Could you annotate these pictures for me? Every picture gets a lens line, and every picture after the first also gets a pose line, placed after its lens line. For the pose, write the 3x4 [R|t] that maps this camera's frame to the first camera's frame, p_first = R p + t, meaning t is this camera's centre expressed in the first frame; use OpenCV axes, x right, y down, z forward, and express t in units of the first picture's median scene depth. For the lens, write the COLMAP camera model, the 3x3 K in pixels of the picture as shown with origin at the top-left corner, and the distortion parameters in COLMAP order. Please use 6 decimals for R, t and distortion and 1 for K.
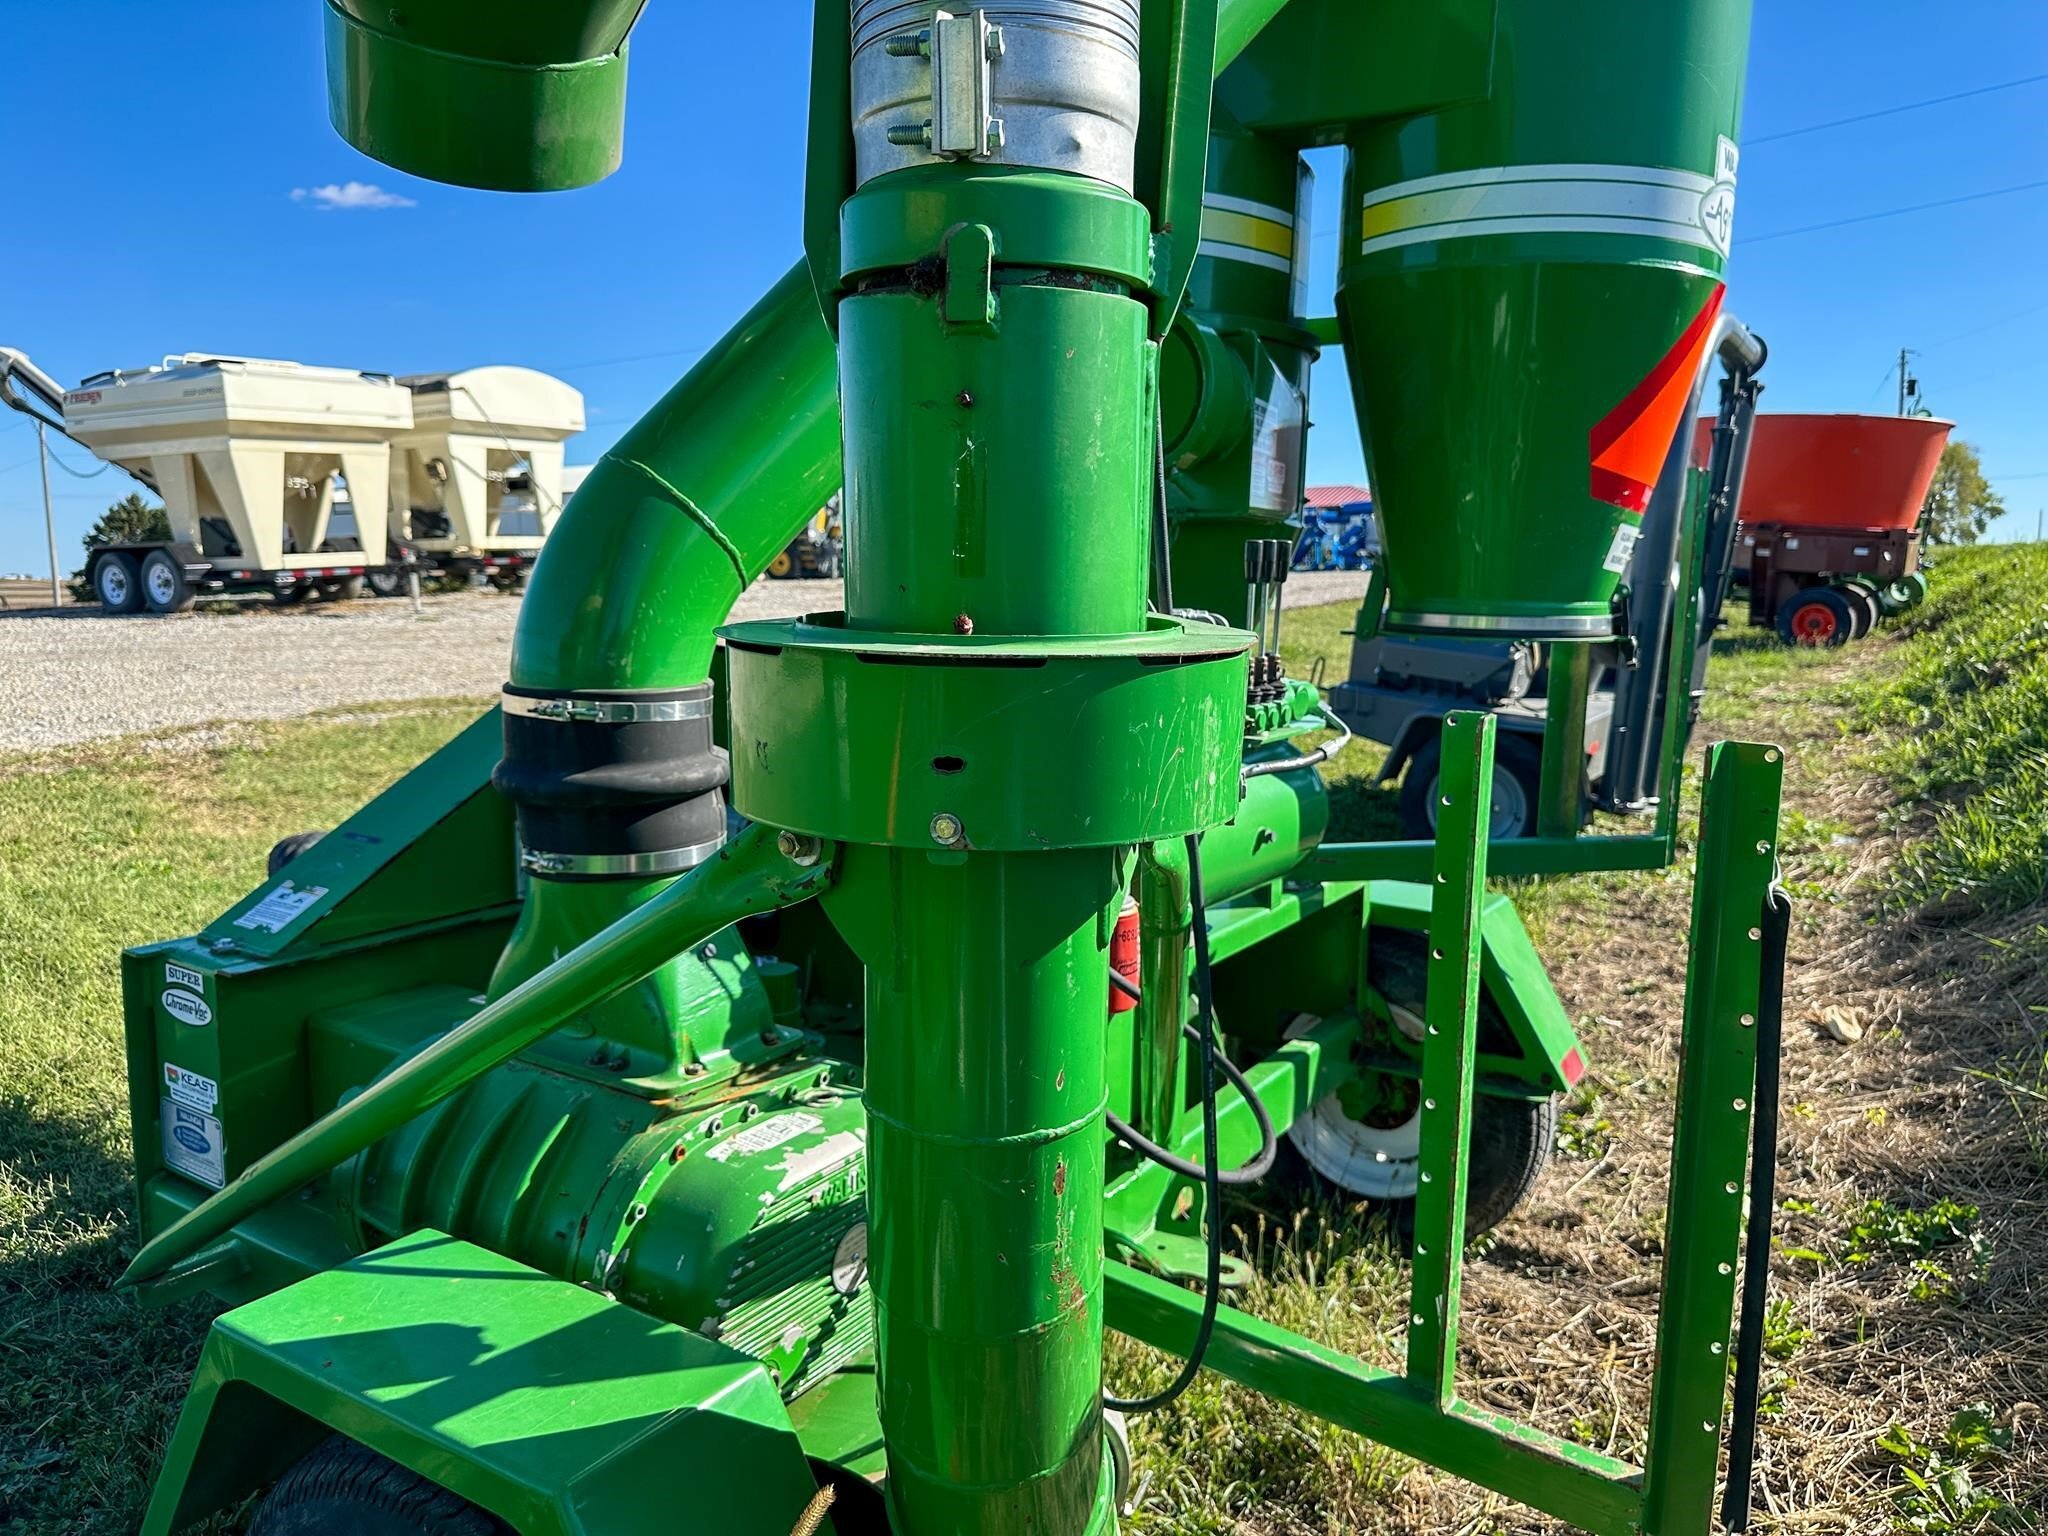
lens RADIAL K [[1476.0, 0, 1050.3], [0, 1476.0, 787.0], [0, 0, 1]] dist [0.025001, -0.021675]
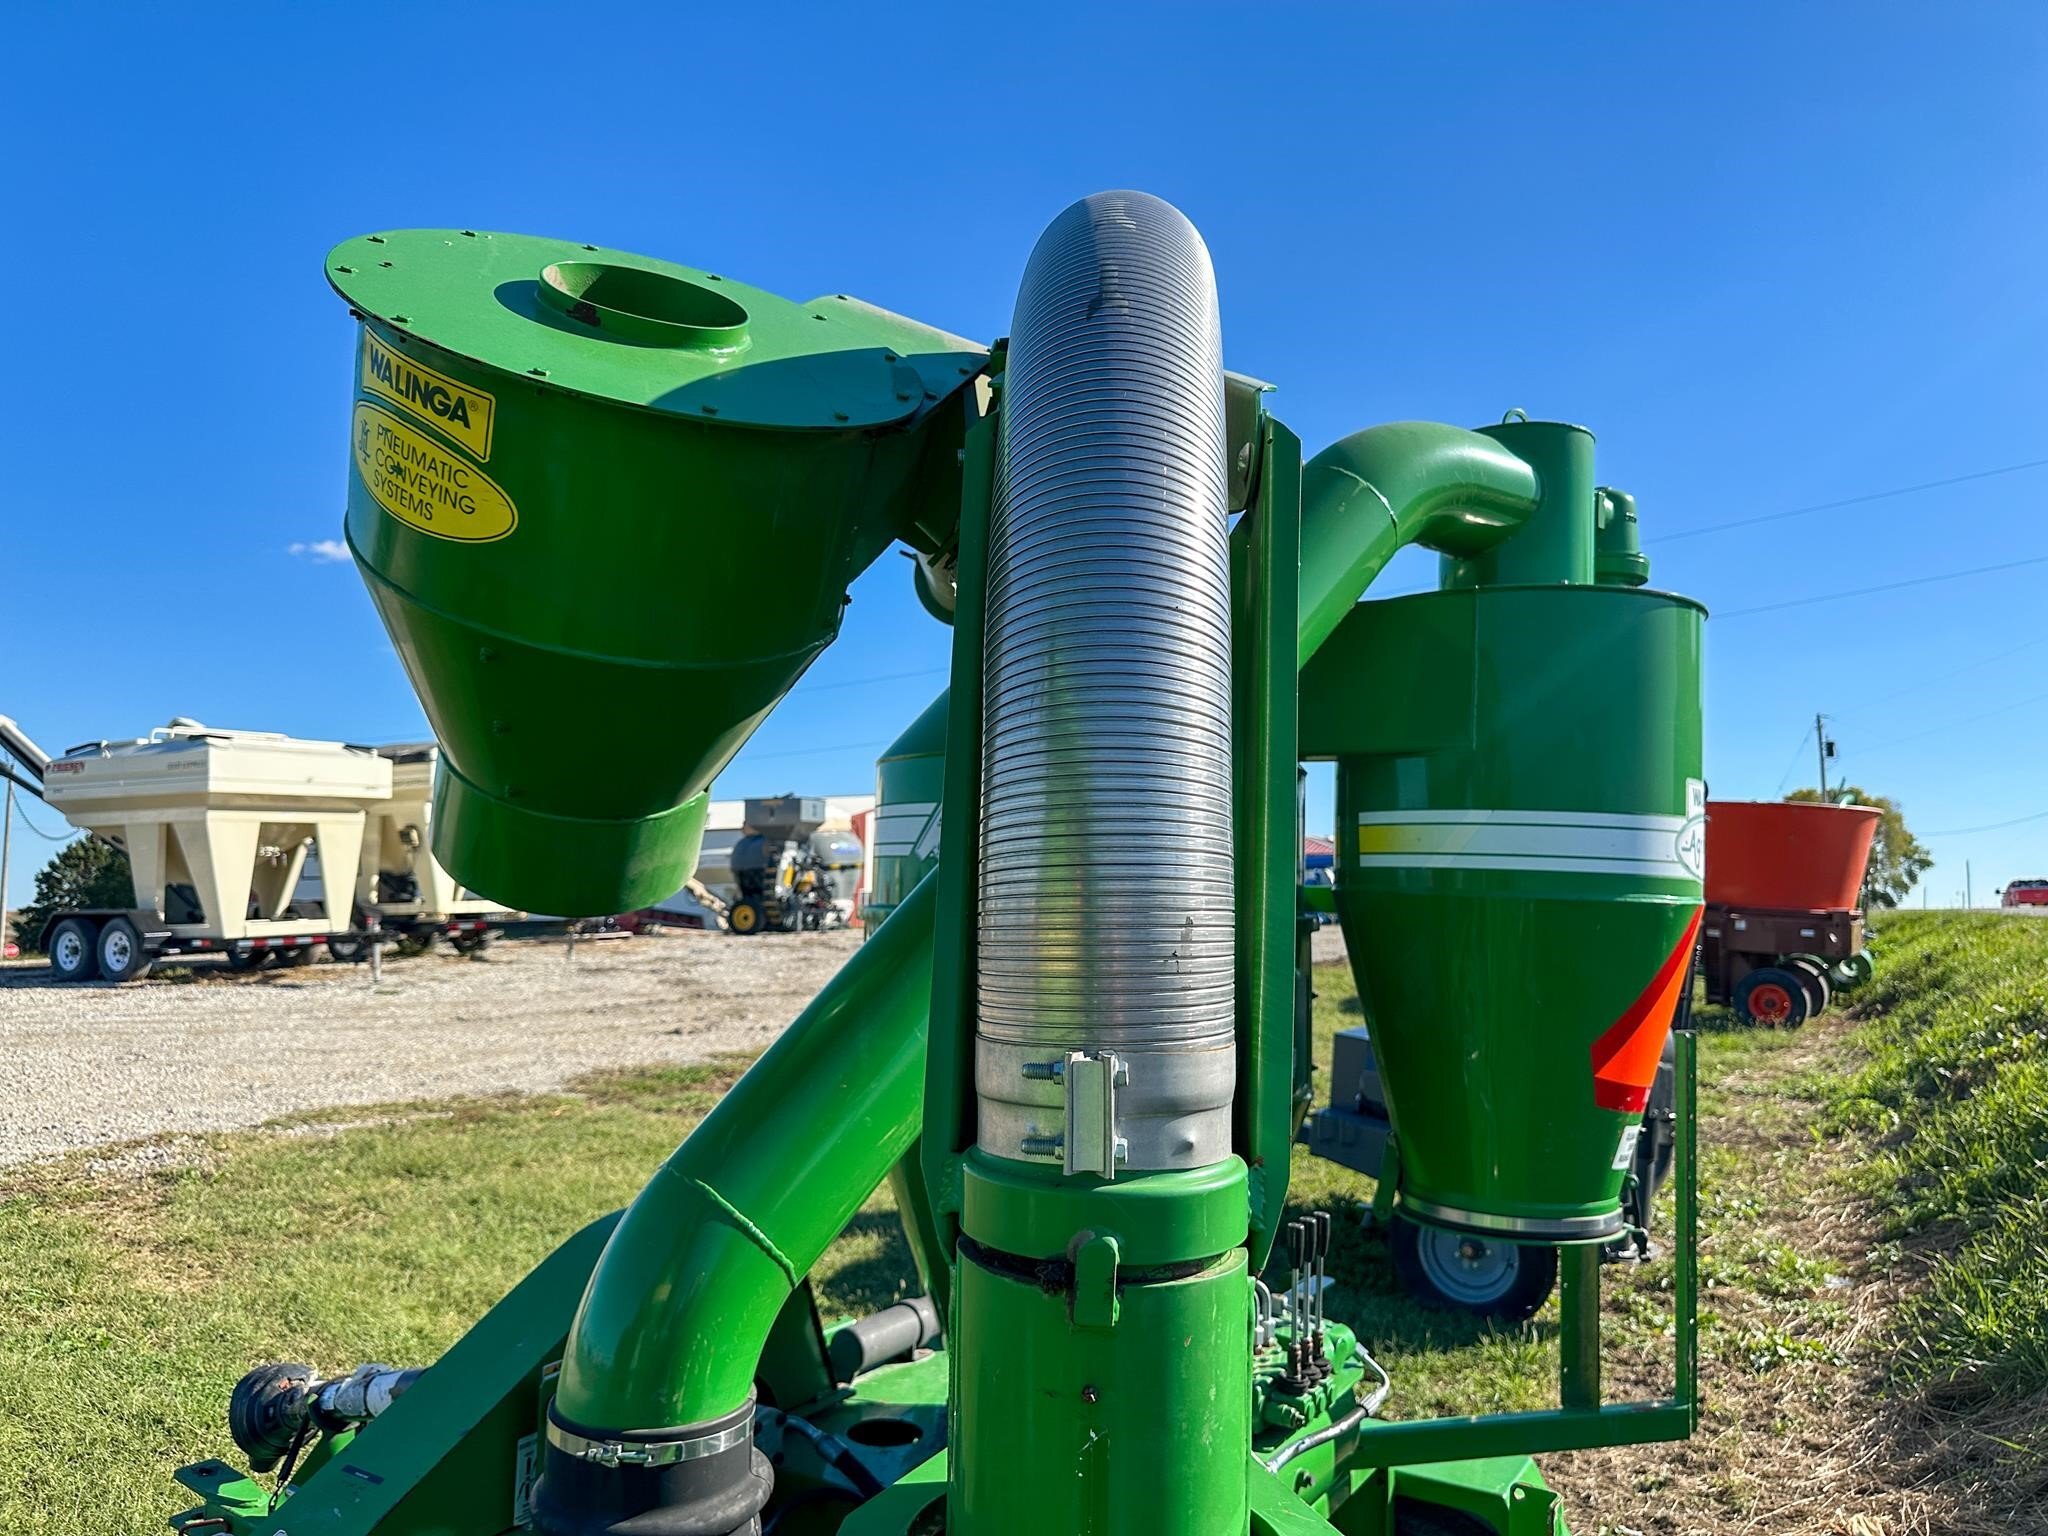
lens RADIAL K [[1476.0, 0, 1050.3], [0, 1476.0, 787.0], [0, 0, 1]] dist [0.025001, -0.021675]
pose [[0.999580, 0.009047, 0.027534, -0.012681], [-0.002590, 0.974117, -0.226028, -0.047086], [-0.028866, 0.225862, 0.973732, -0.013170]]
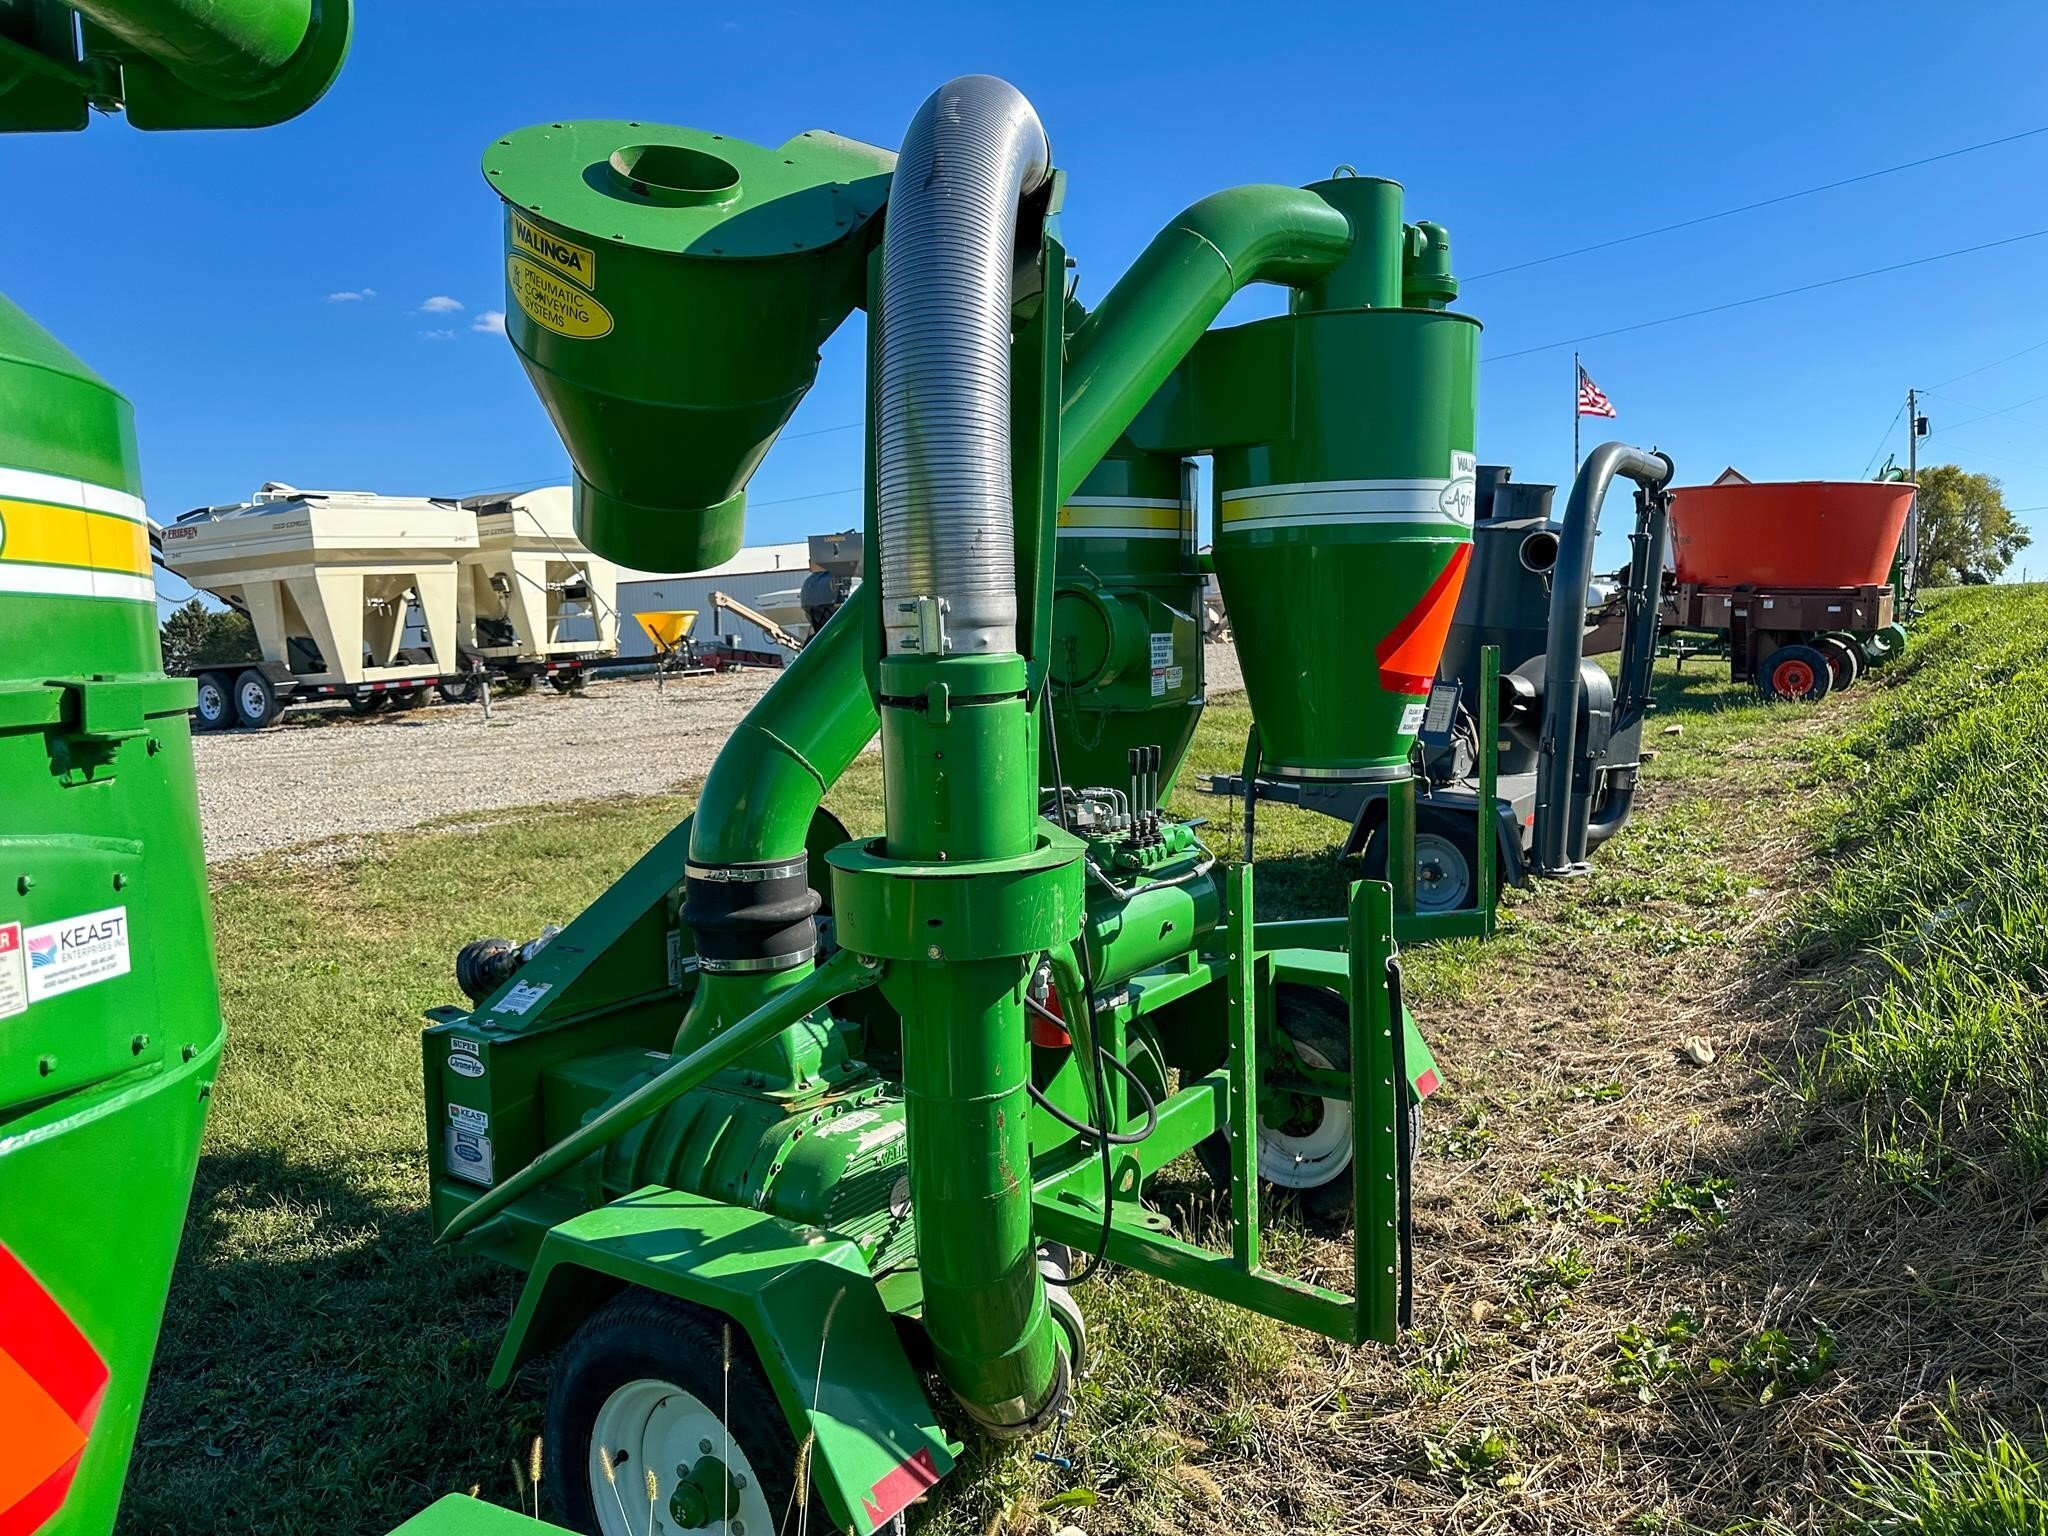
lens RADIAL K [[1454.1, 0, 1045.0], [0, 1454.1, 771.6], [0, 0, 1]] dist [0.089725, -0.129865]
pose [[0.998891, -0.037830, -0.028030, 0.017172], [0.036275, 0.997879, -0.054049, -0.012183], [0.030015, 0.052972, 0.998145, -0.123701]]
